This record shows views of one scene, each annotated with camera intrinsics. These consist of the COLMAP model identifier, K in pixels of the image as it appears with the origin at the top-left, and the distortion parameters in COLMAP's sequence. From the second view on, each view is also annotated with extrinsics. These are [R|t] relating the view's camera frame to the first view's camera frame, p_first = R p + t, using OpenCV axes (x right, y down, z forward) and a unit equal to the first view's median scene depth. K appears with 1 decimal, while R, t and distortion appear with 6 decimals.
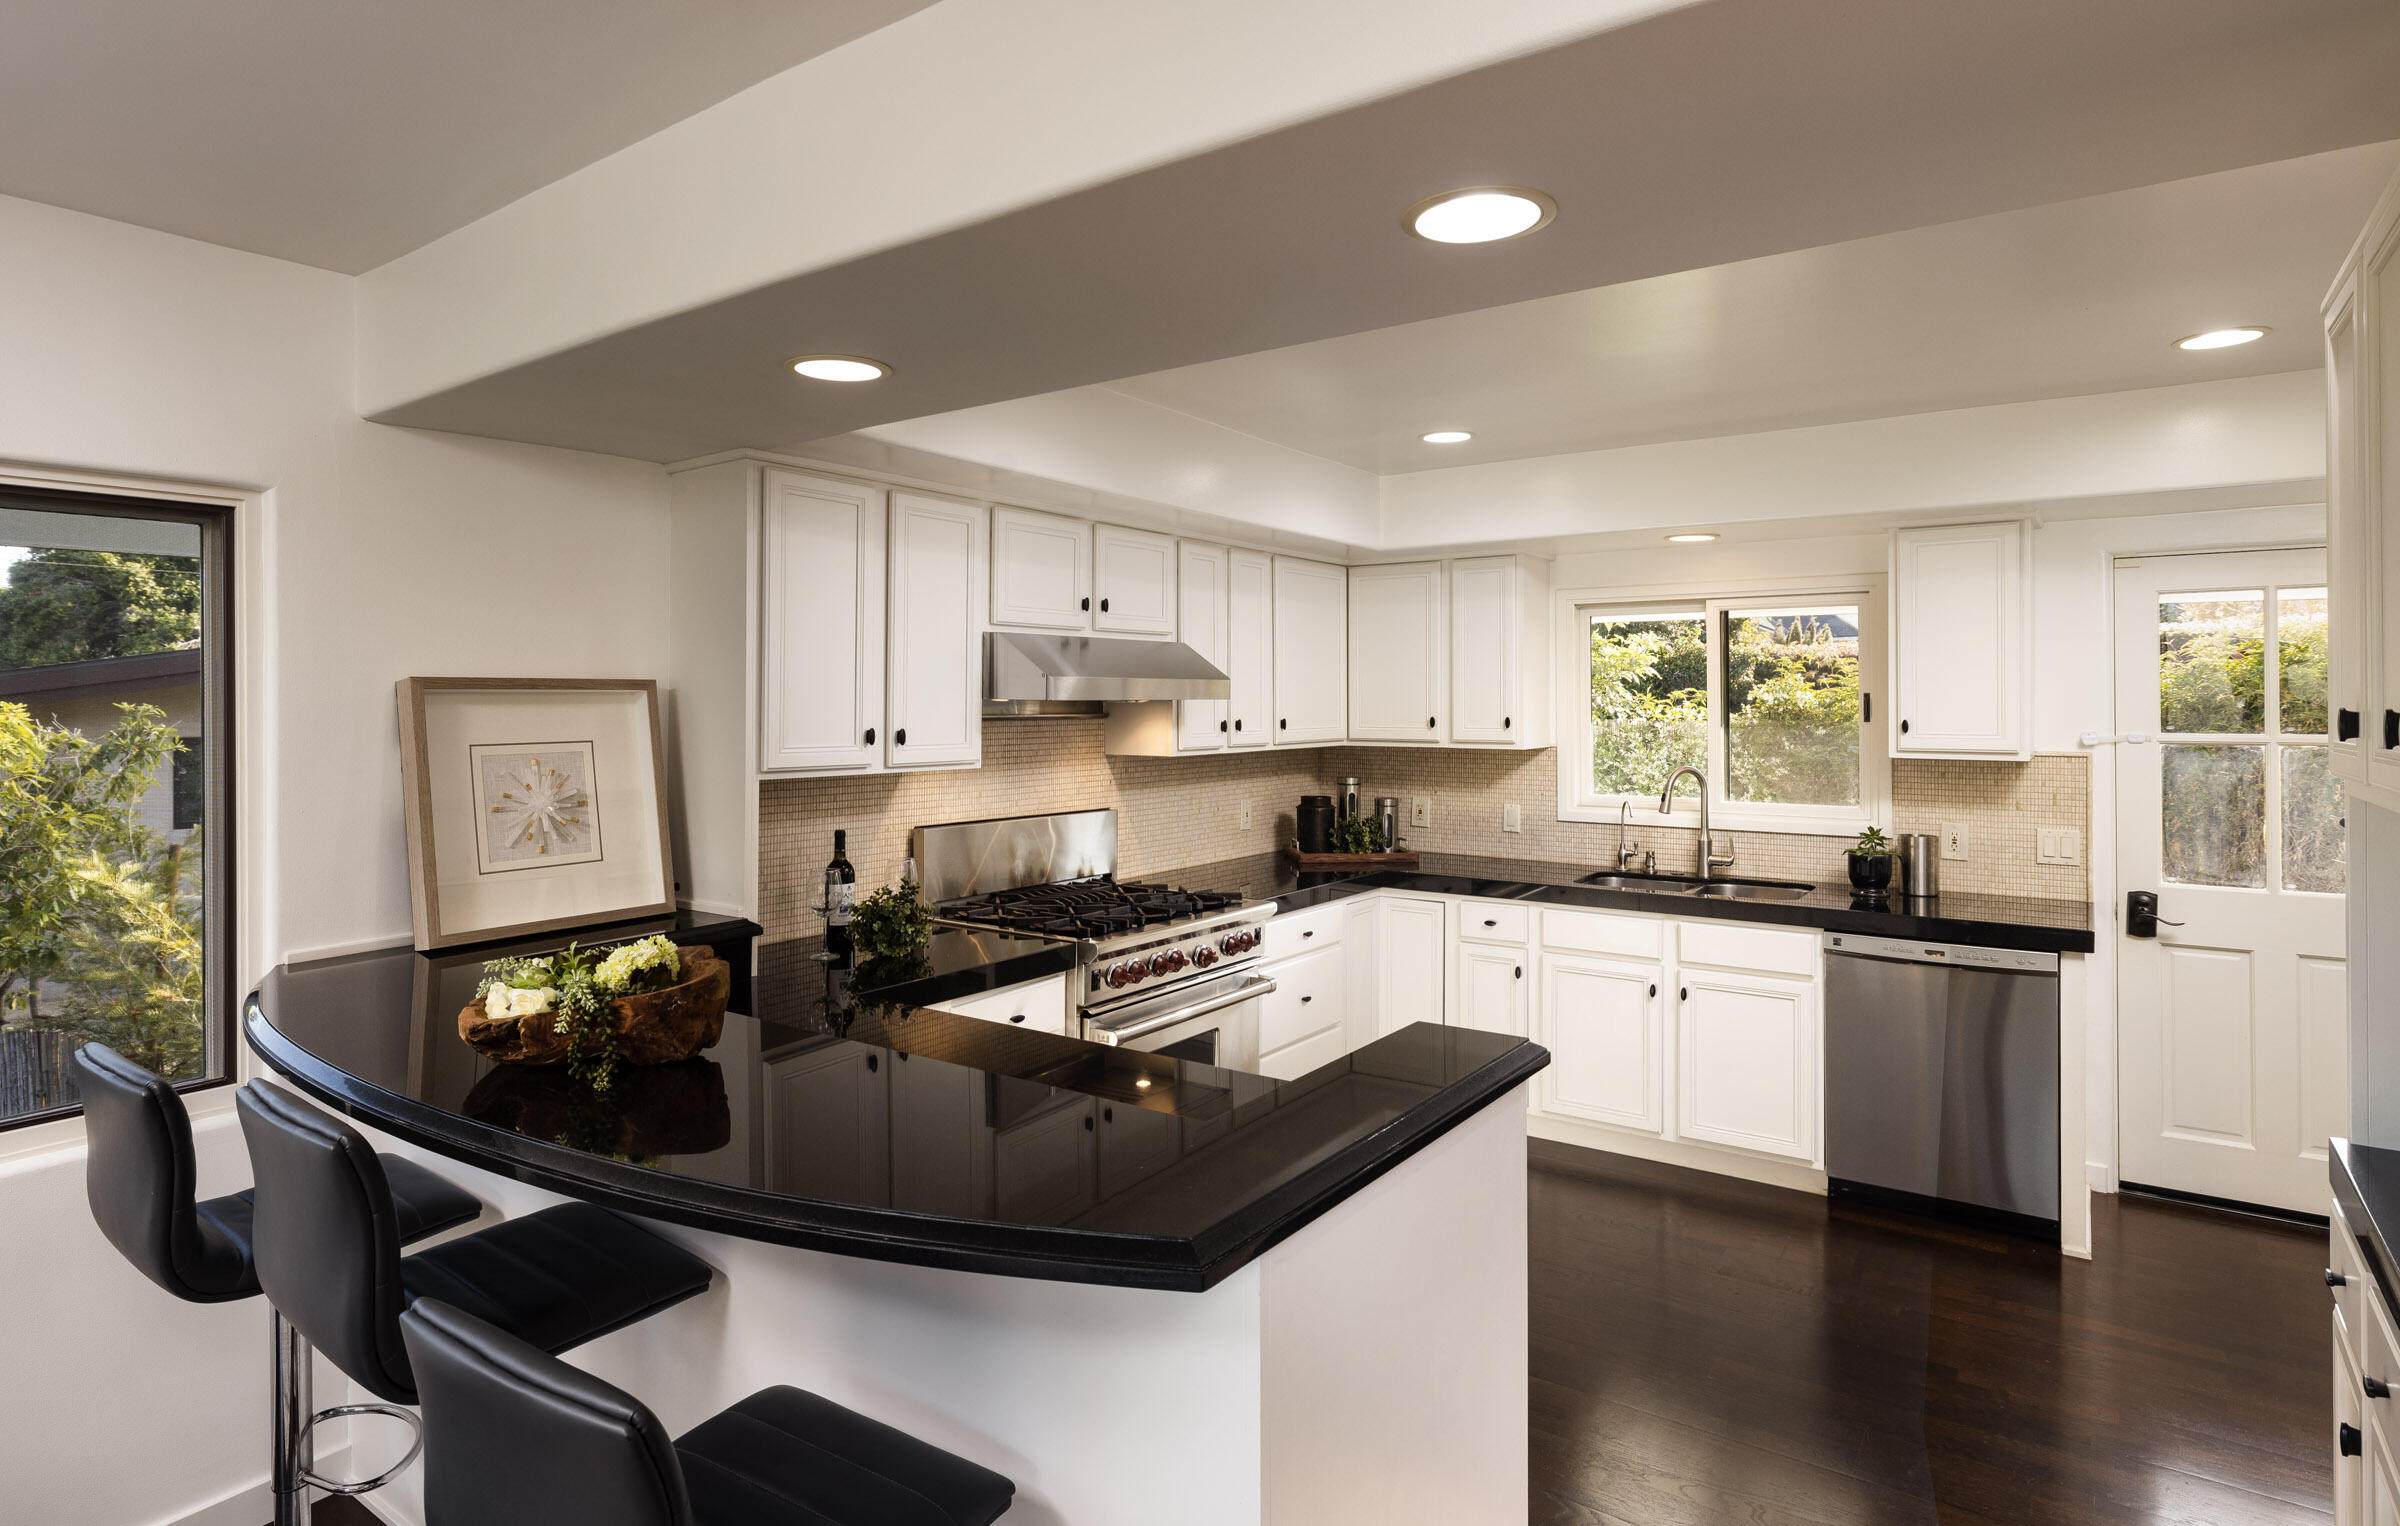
lens RADIAL K [[1278.8, 0, 1146.6], [0, 1278.8, 697.6], [0, 0, 1]] dist [0.004725, -0.000185]
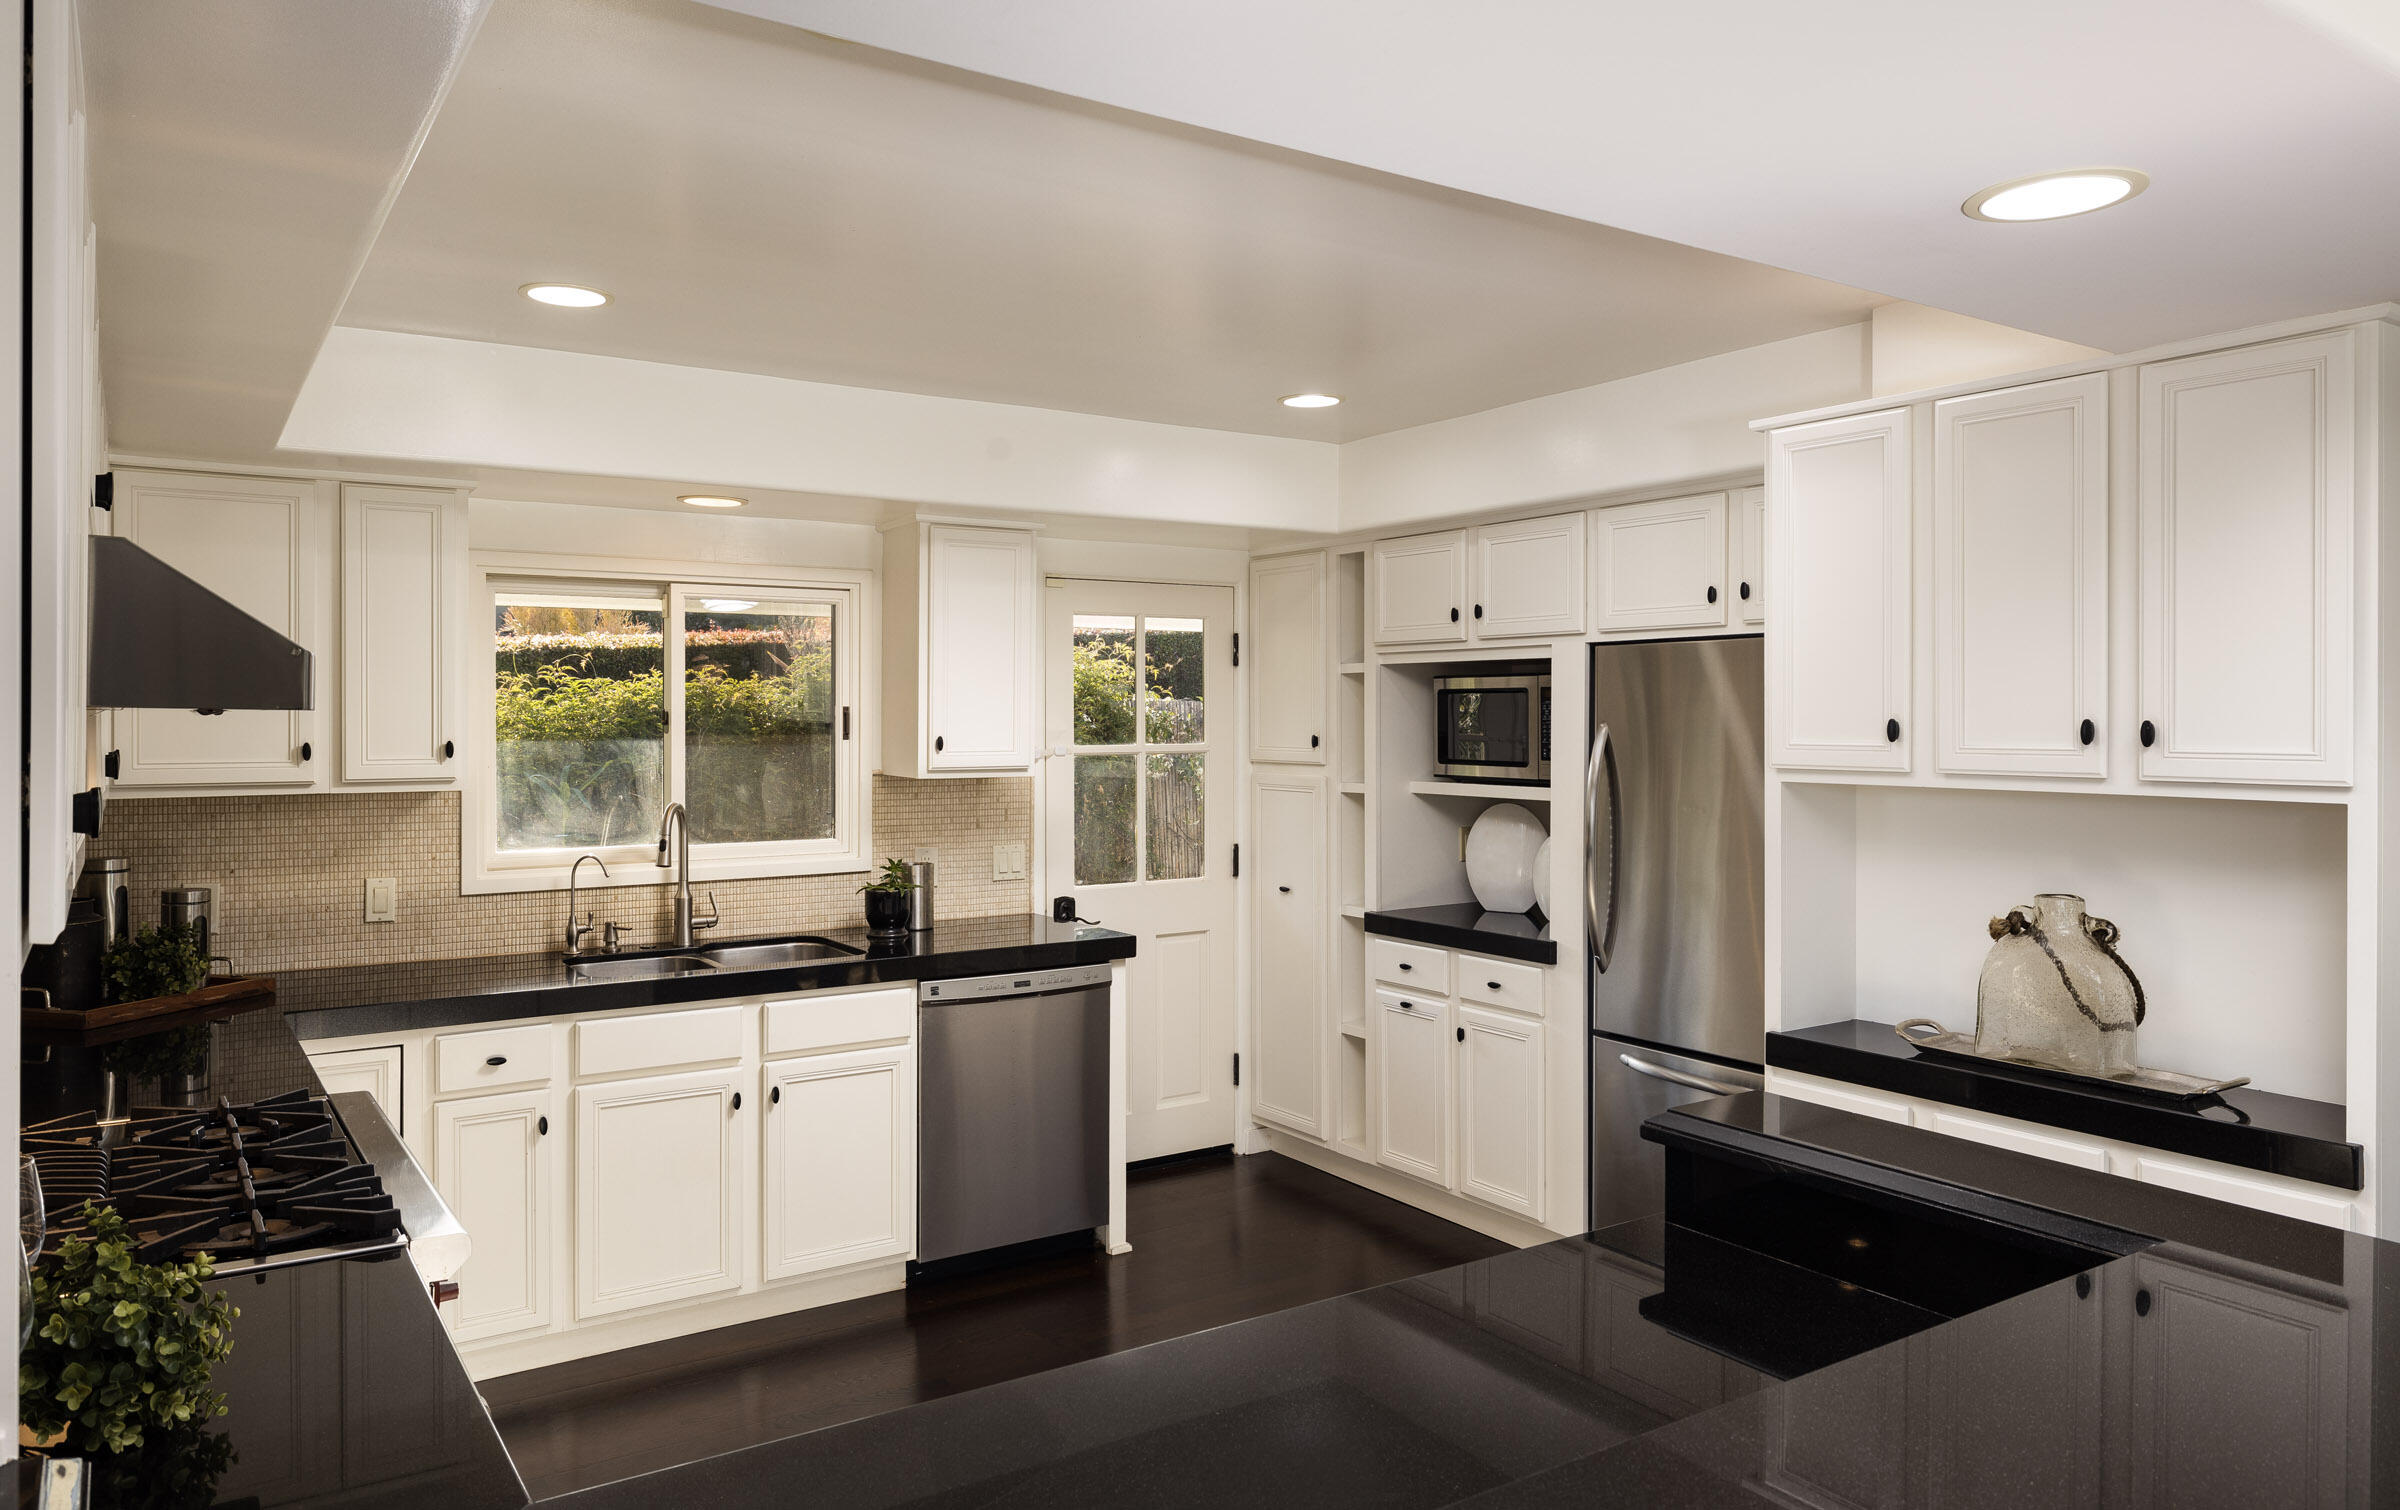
lens RADIAL K [[1600.1, 0, 1195.9], [0, 1600.1, 740.5], [0, 0, 1]] dist [-0.000572, 0.001901]
pose [[0.346070, -0.011910, 0.938133, -0.350815], [0.000147, 0.999920, 0.012640, 0.005782], [-0.938209, -0.004236, 0.346044, 0.385057]]
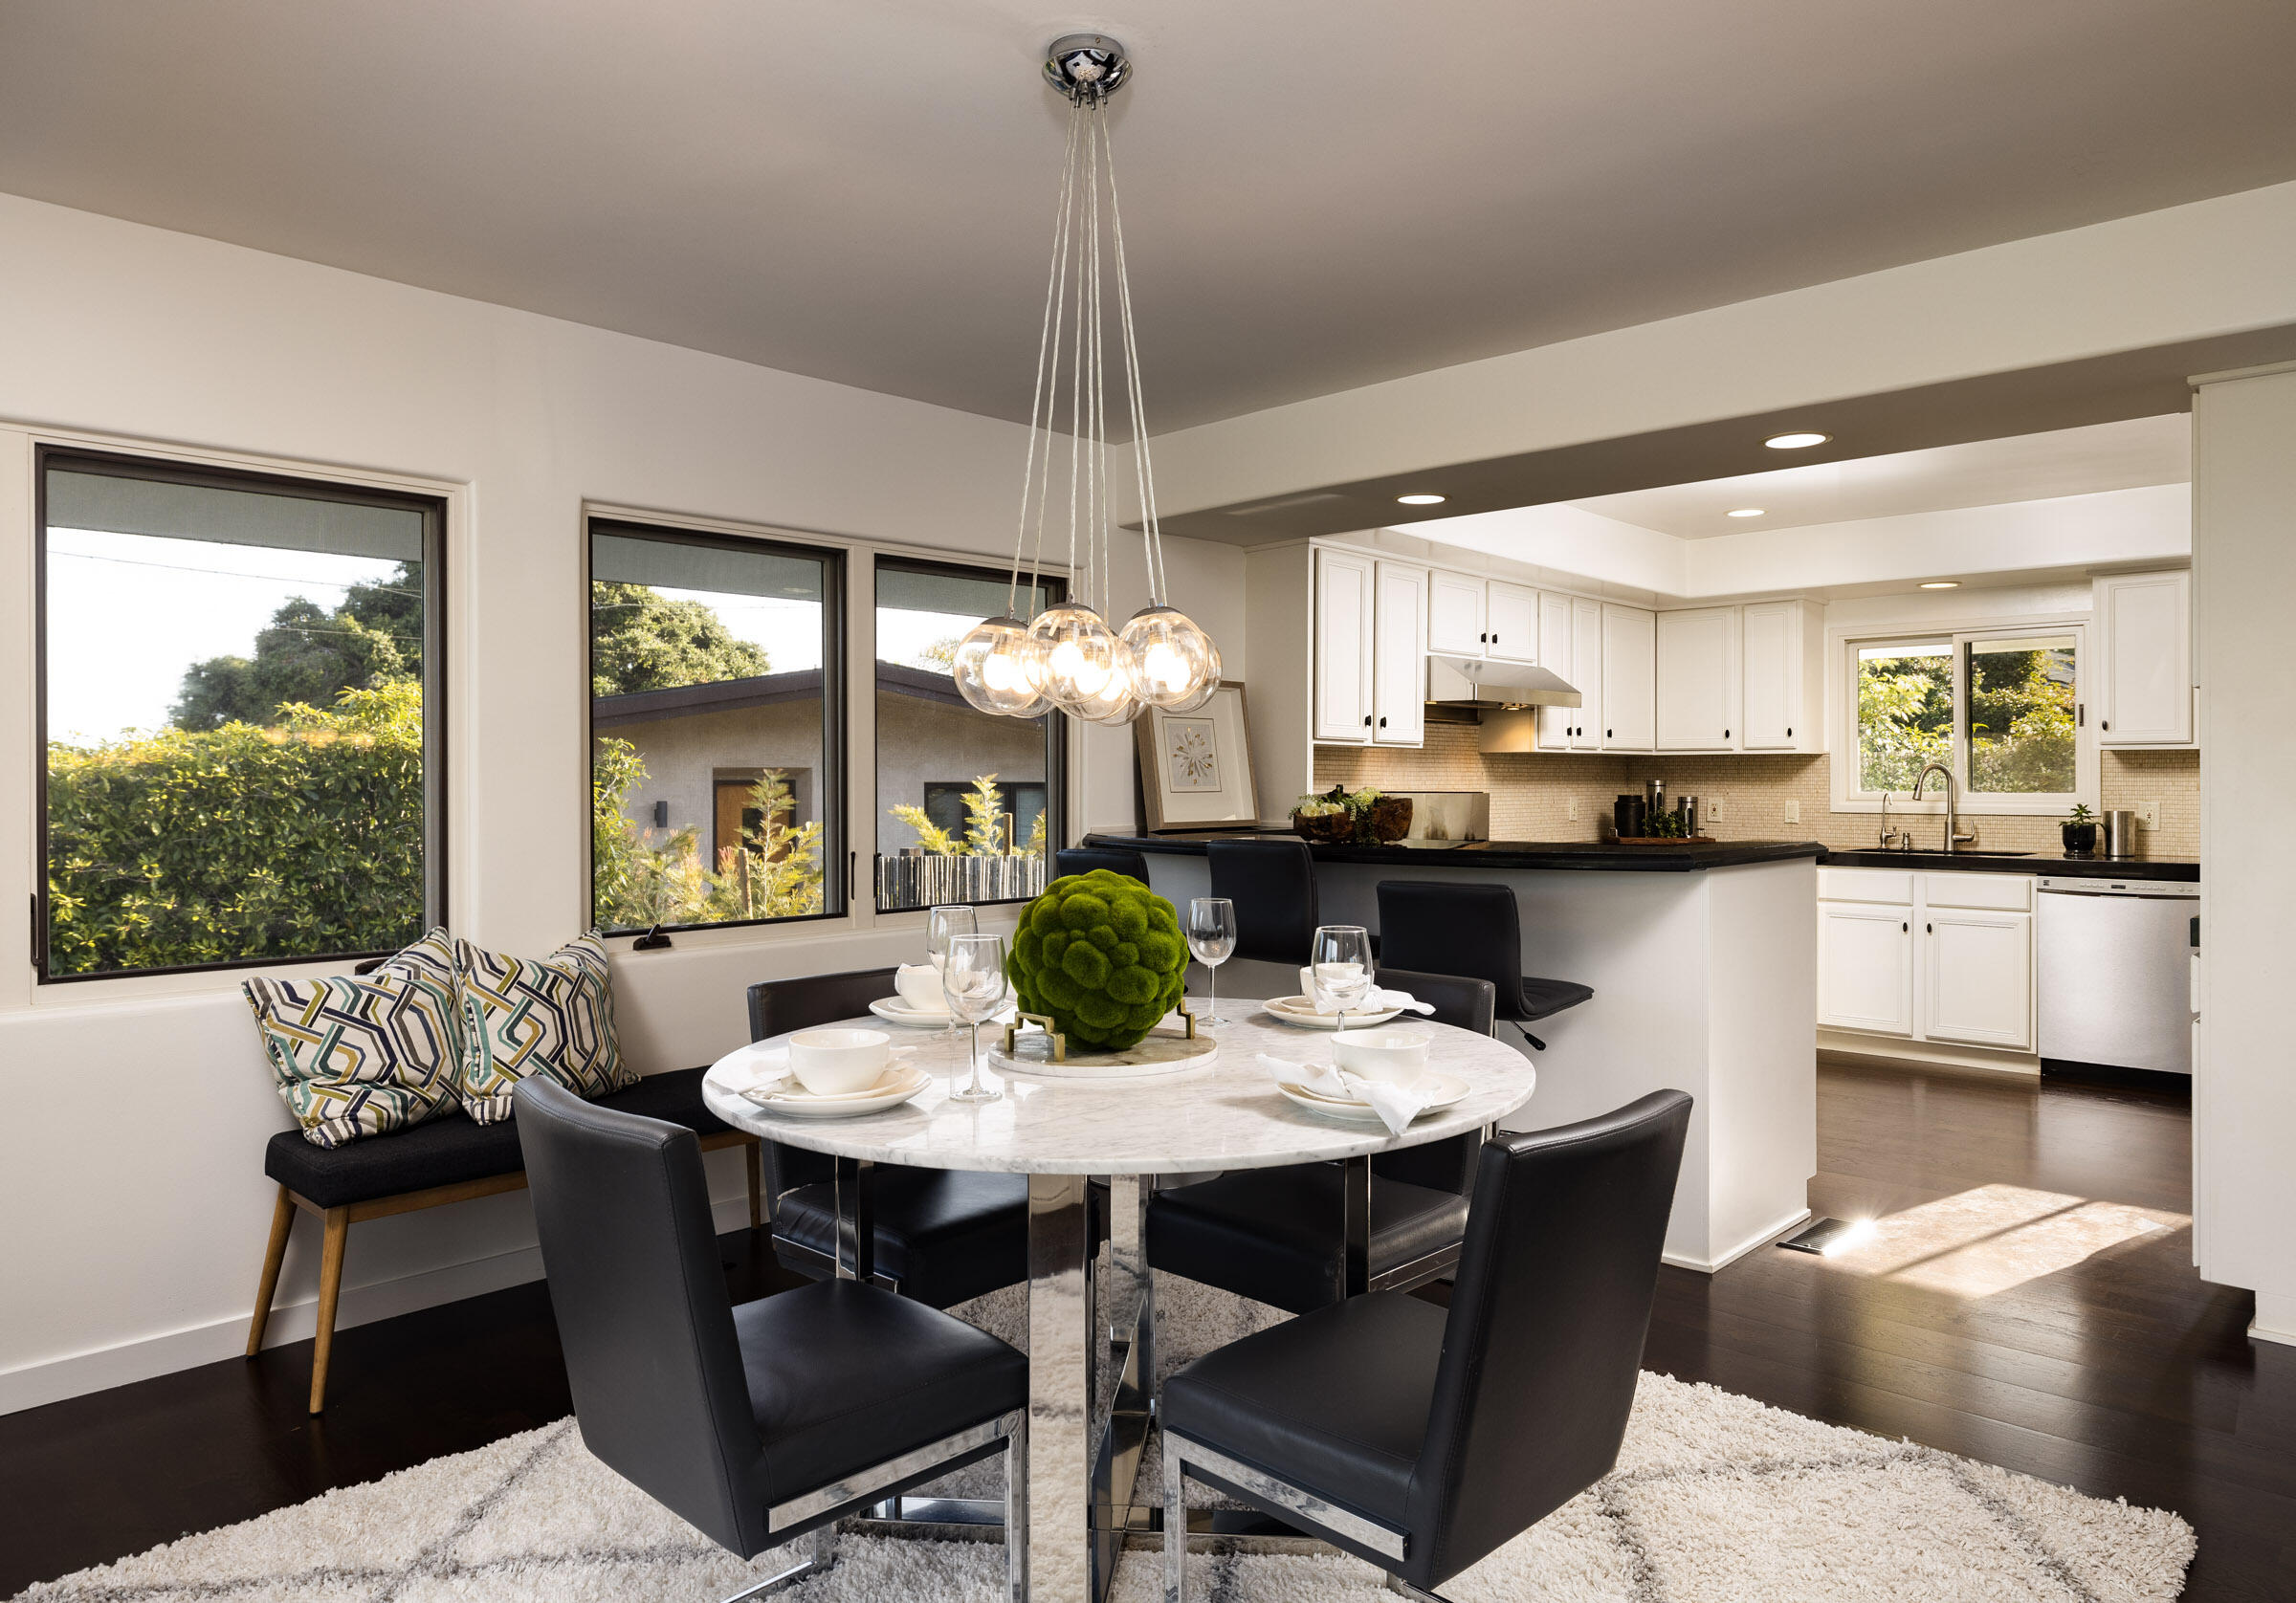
lens RADIAL K [[1472.9, 0, 1145.2], [0, 1472.9, 798.5], [0, 0, 1]] dist [-0.009004, -0.004282]
pose [[0.992659, 0.002864, -0.120909, -0.183820], [-0.001157, 0.999899, 0.014184, 0.068020], [0.120937, -0.013940, 0.992562, -0.547644]]
